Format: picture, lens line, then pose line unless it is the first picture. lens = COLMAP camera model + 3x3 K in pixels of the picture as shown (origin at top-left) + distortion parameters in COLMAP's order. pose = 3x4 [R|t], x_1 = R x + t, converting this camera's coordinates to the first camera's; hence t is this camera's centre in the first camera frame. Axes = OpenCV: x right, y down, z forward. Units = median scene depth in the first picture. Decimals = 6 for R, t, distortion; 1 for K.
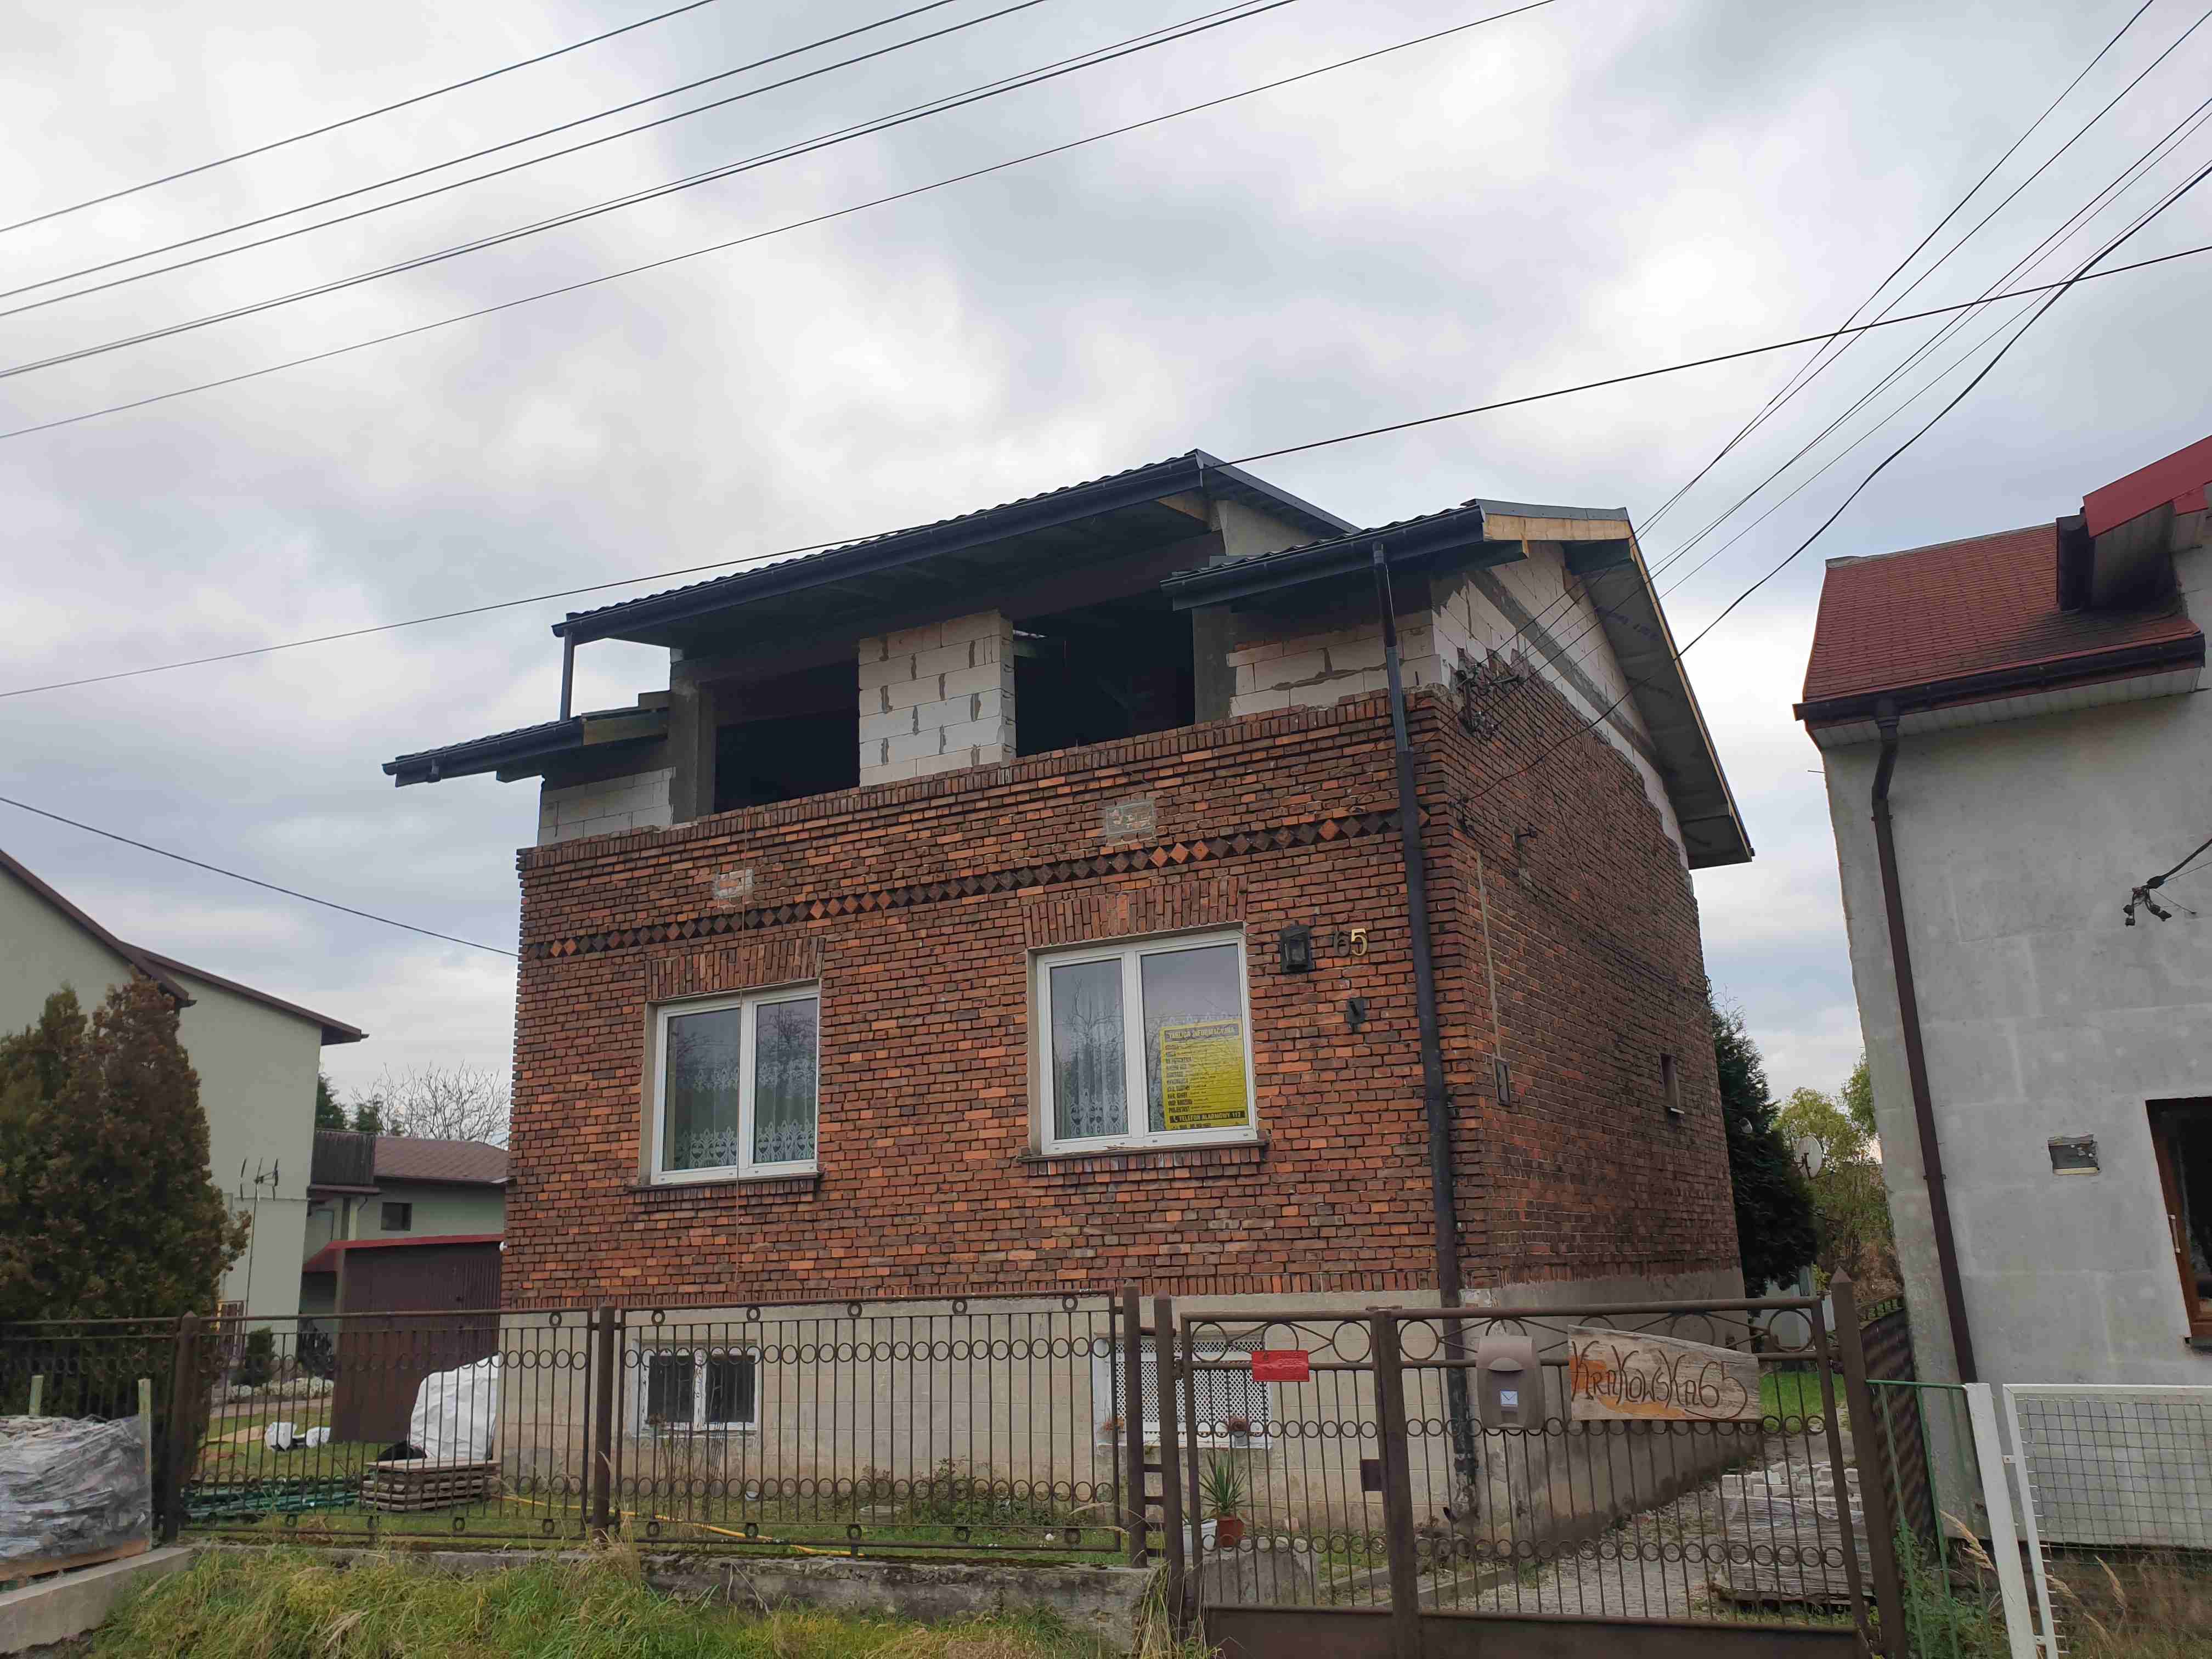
lens RADIAL K [[1698.9, 0, 1096.9], [0, 1698.9, 820.0], [0, 0, 1]] dist [0.039374, -0.030692]
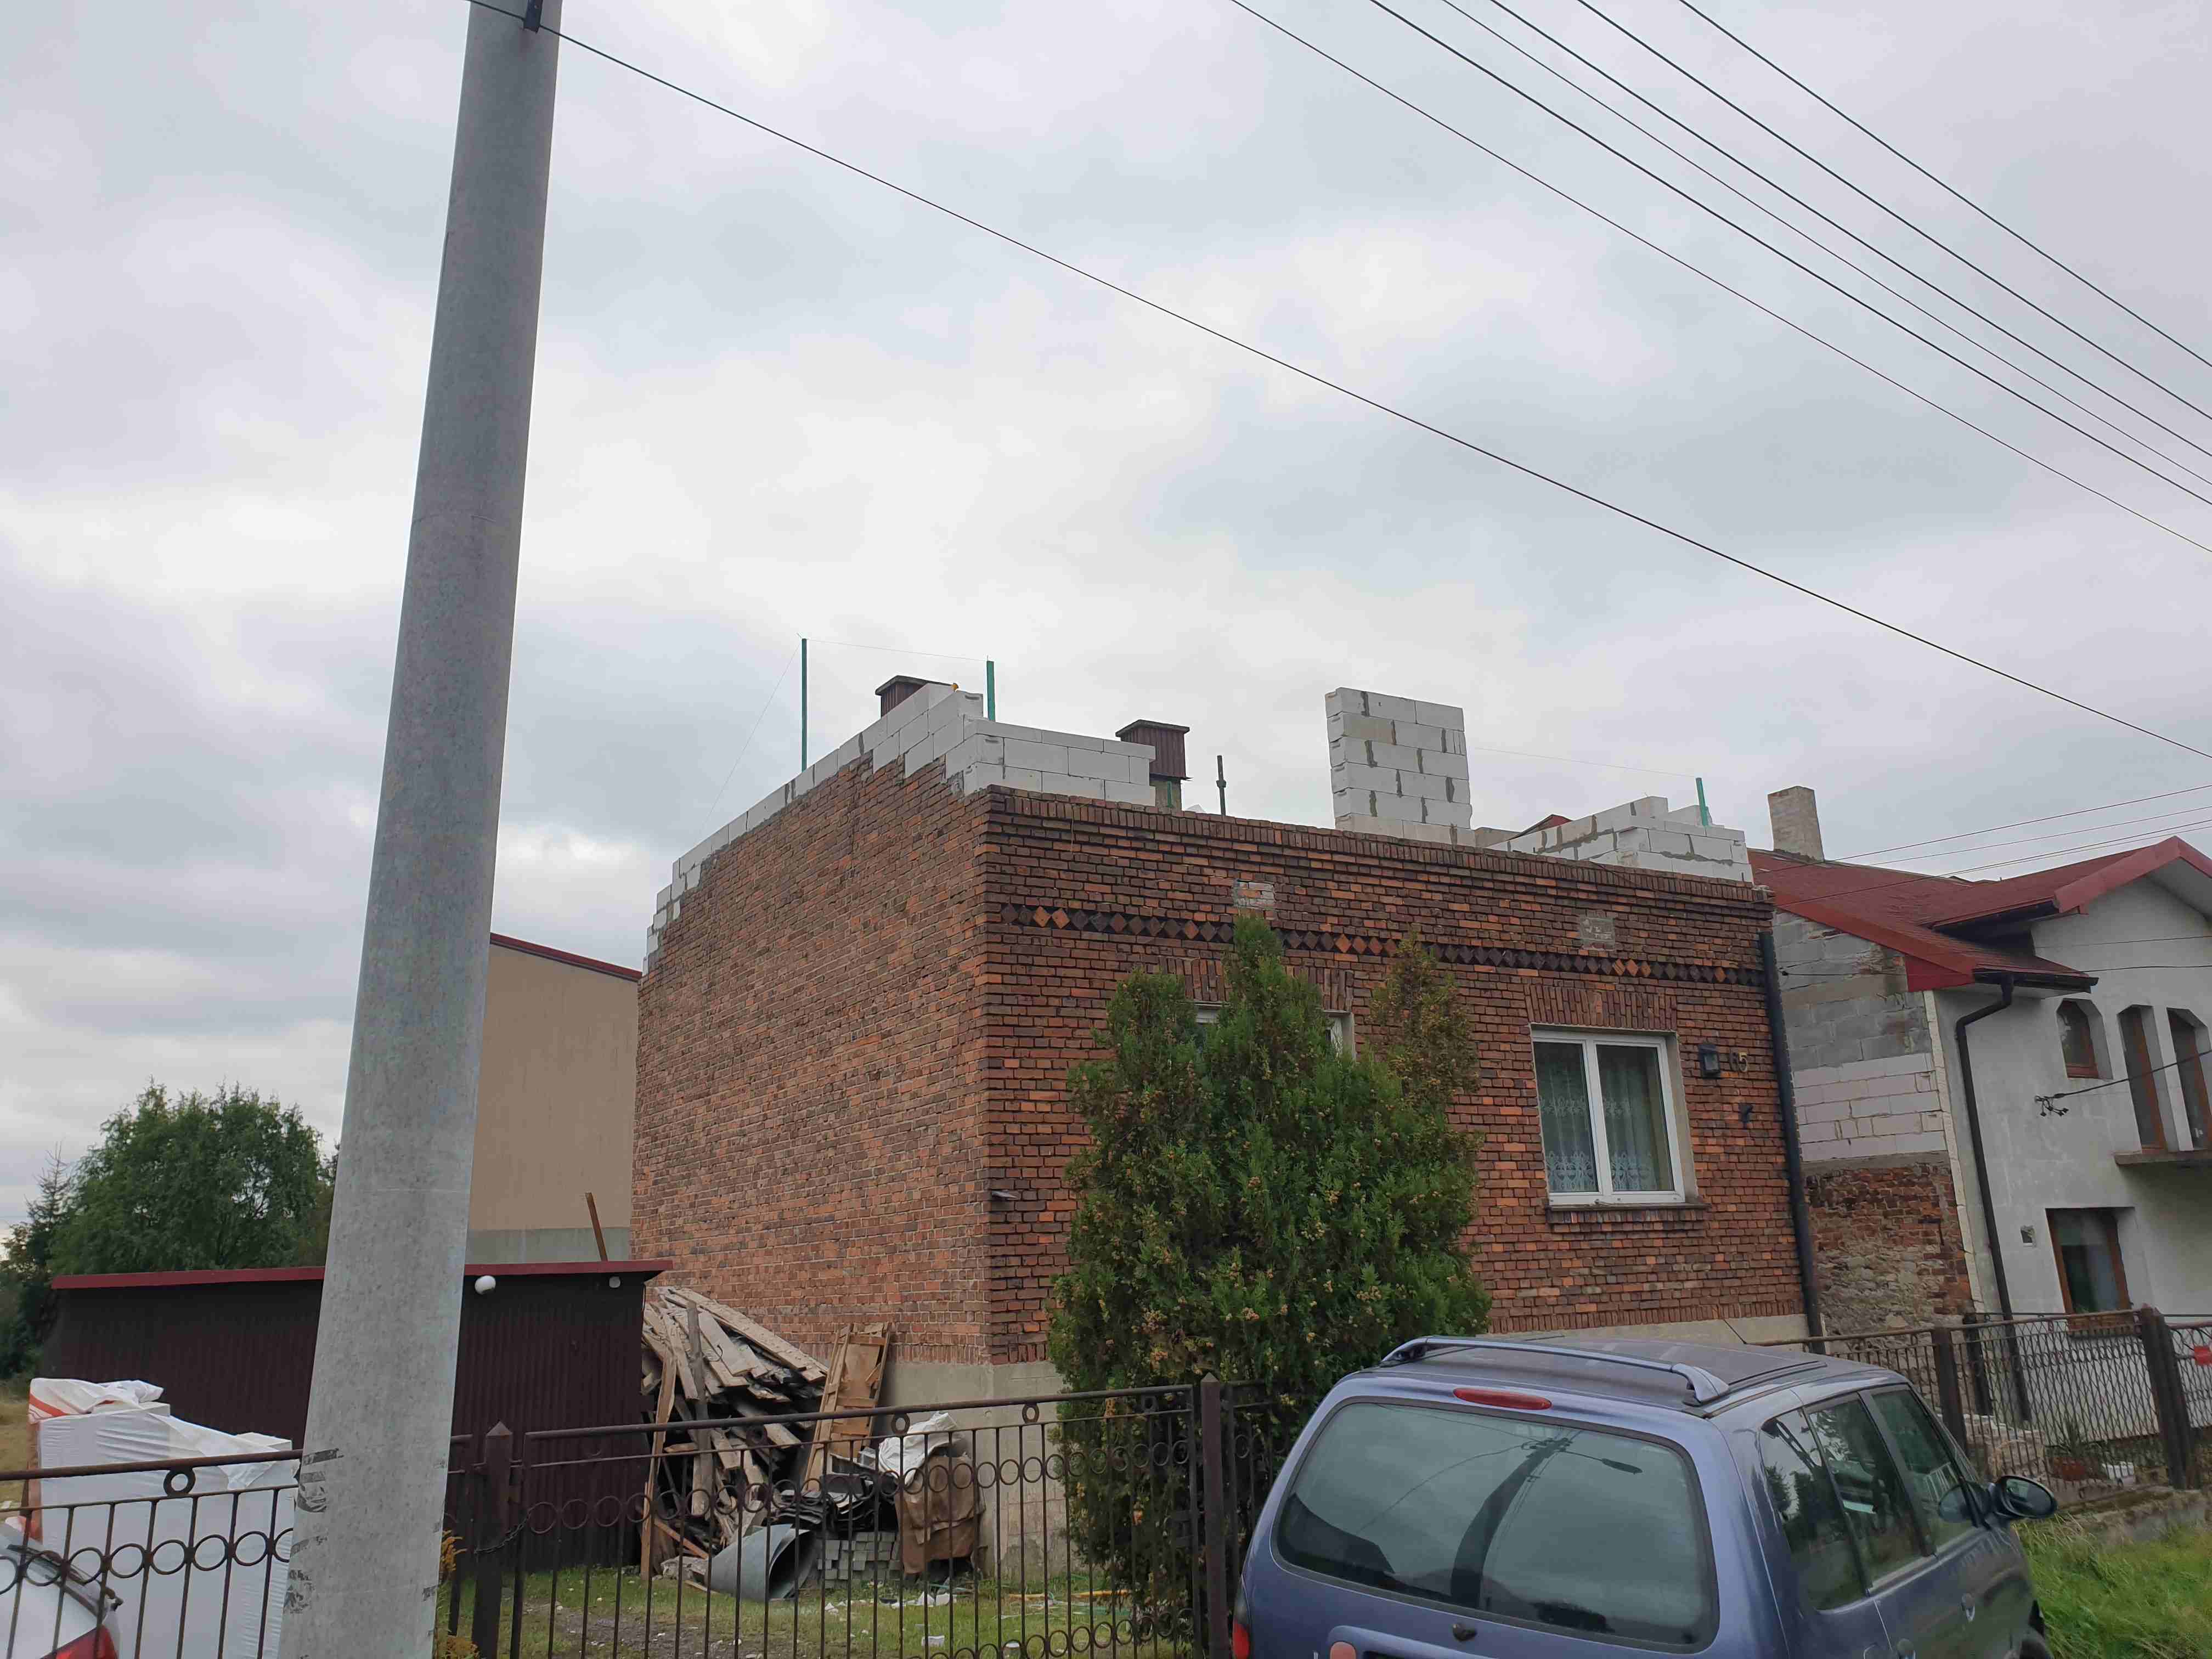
lens RADIAL K [[1698.9, 0, 1128.4], [0, 1698.9, 774.3], [0, 0, 1]] dist [0.039374, -0.030692]
pose [[0.516236, 0.253273, 0.818140, -1.127057], [-0.204039, 0.964138, -0.169724, 0.159743], [-0.831786, -0.079315, 0.549401, 0.584047]]
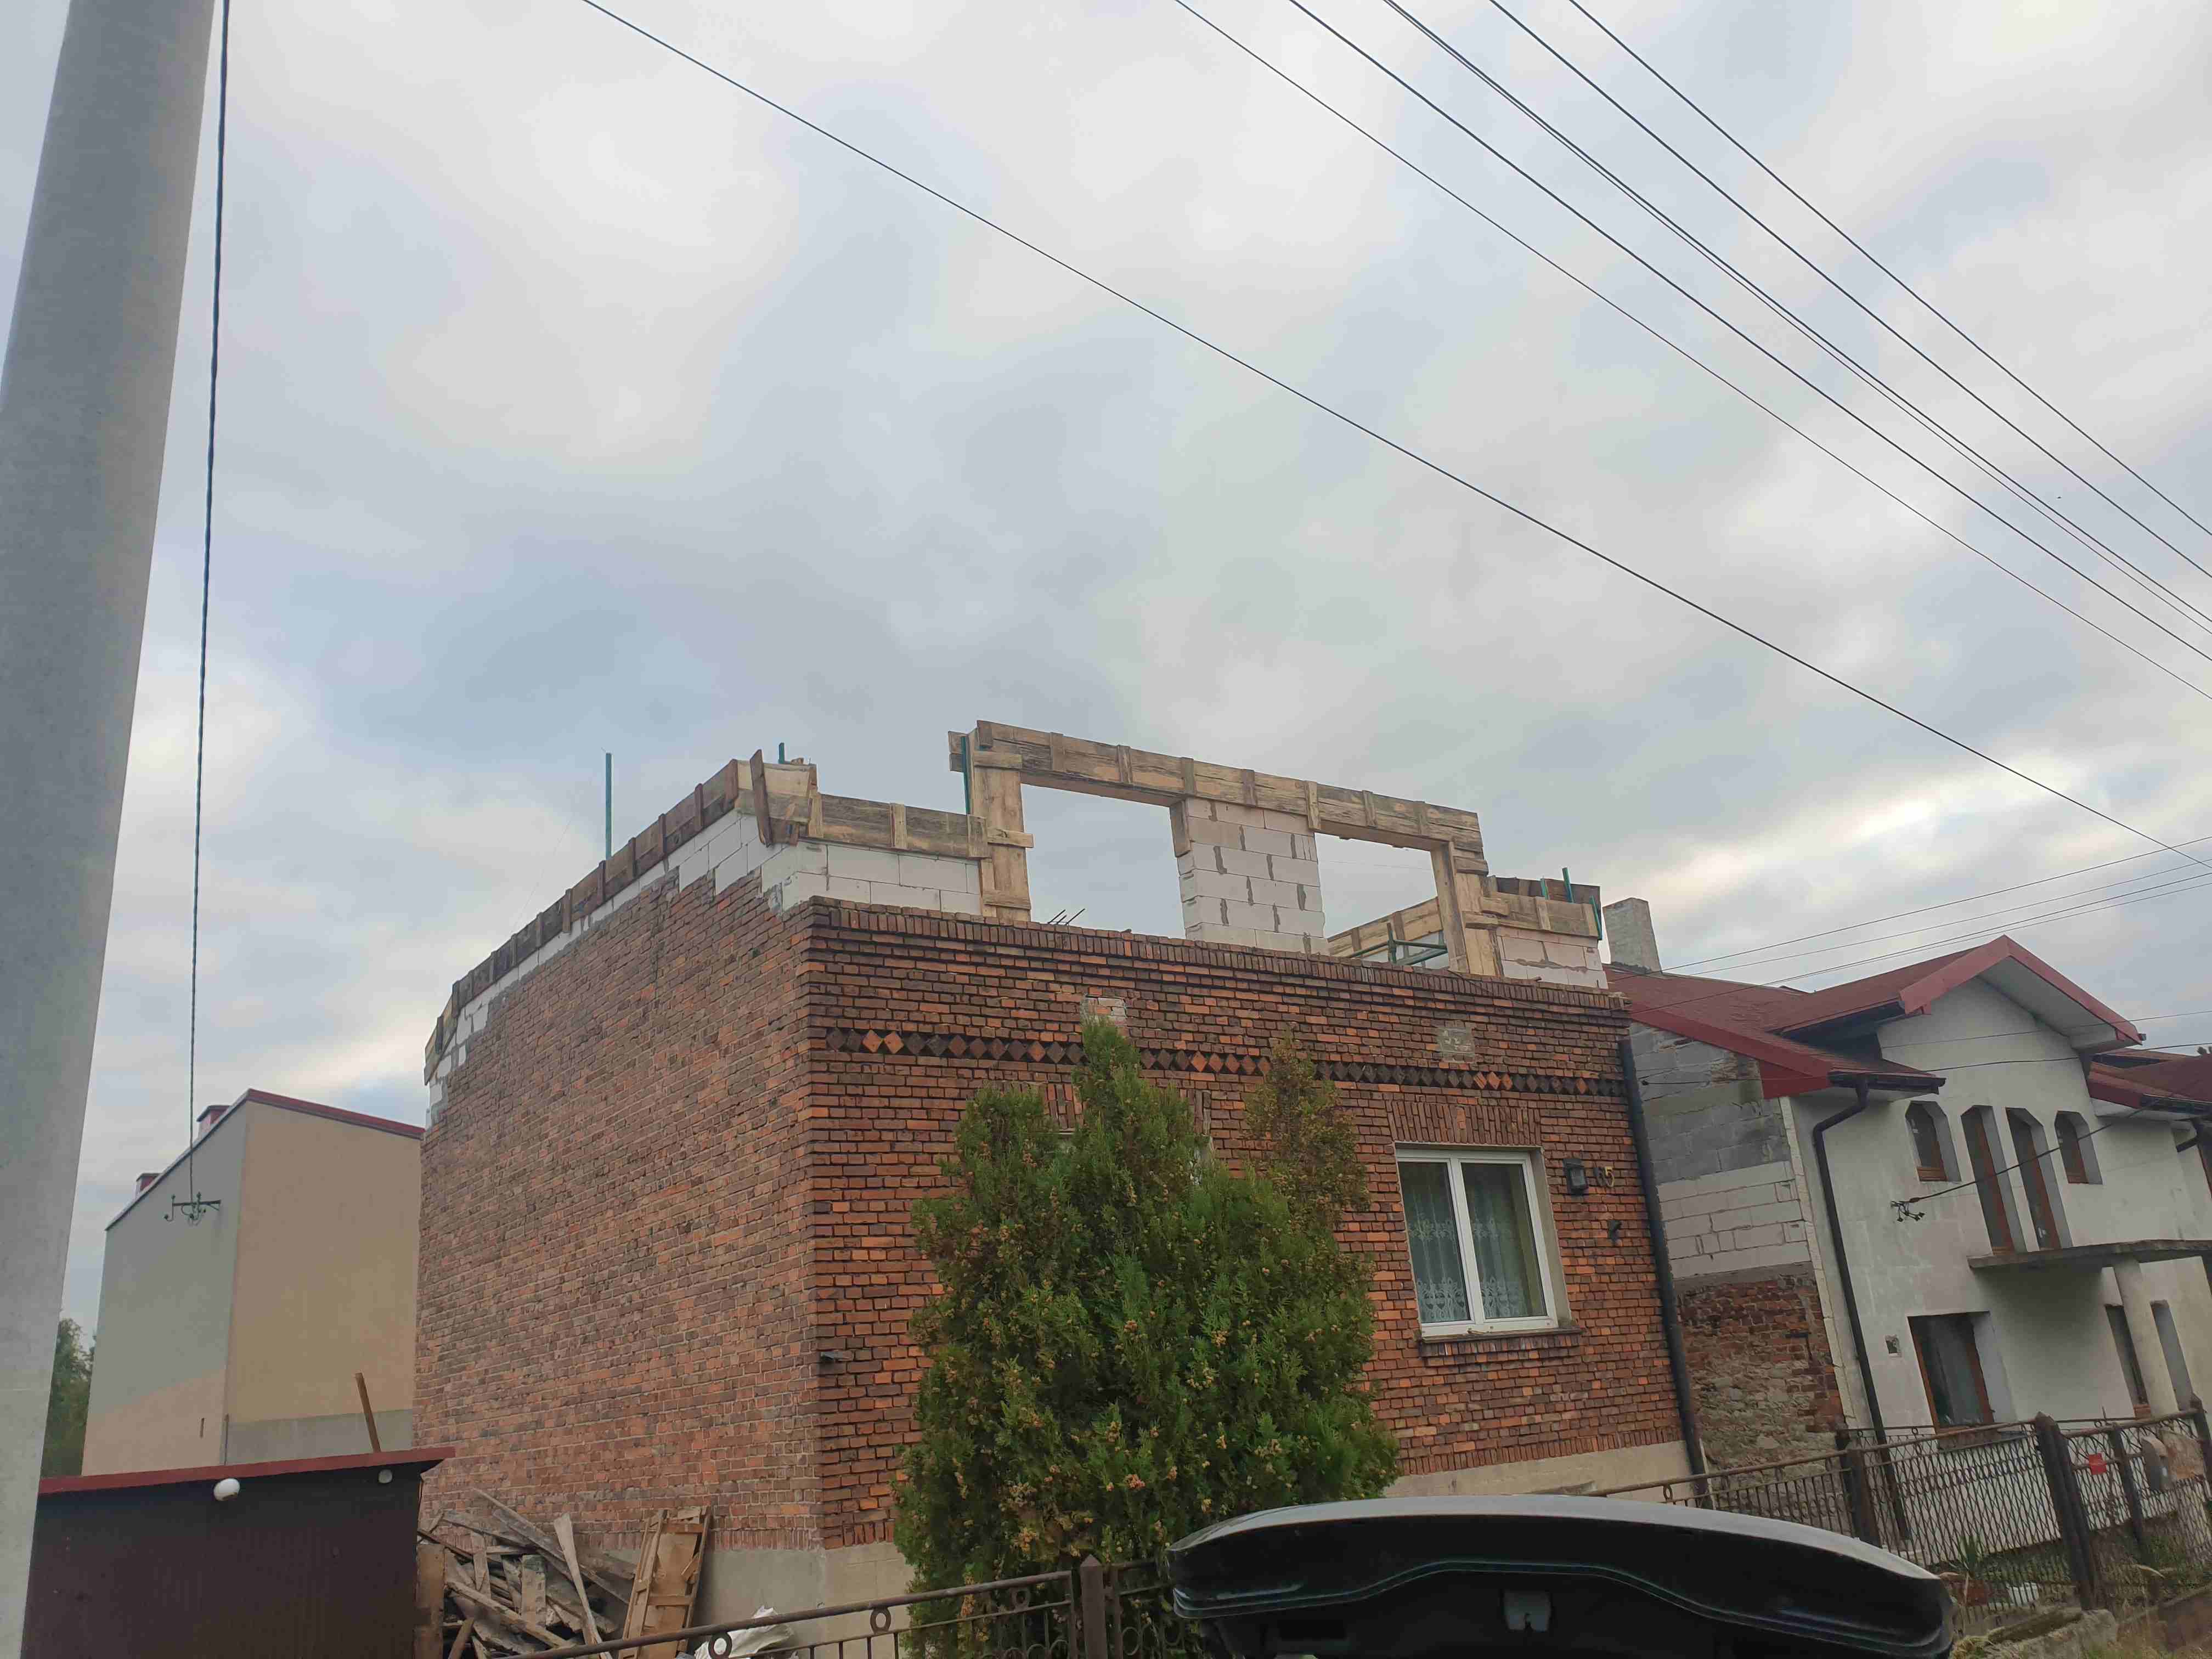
lens RADIAL K [[1698.9, 0, 1100.3], [0, 1698.9, 834.5], [0, 0, 1]] dist [0.039374, -0.030692]
pose [[0.445472, 0.283067, 0.849369, -1.065379], [-0.165297, 0.958397, -0.232708, 0.166373], [-0.879905, -0.036733, 0.473728, 0.633687]]
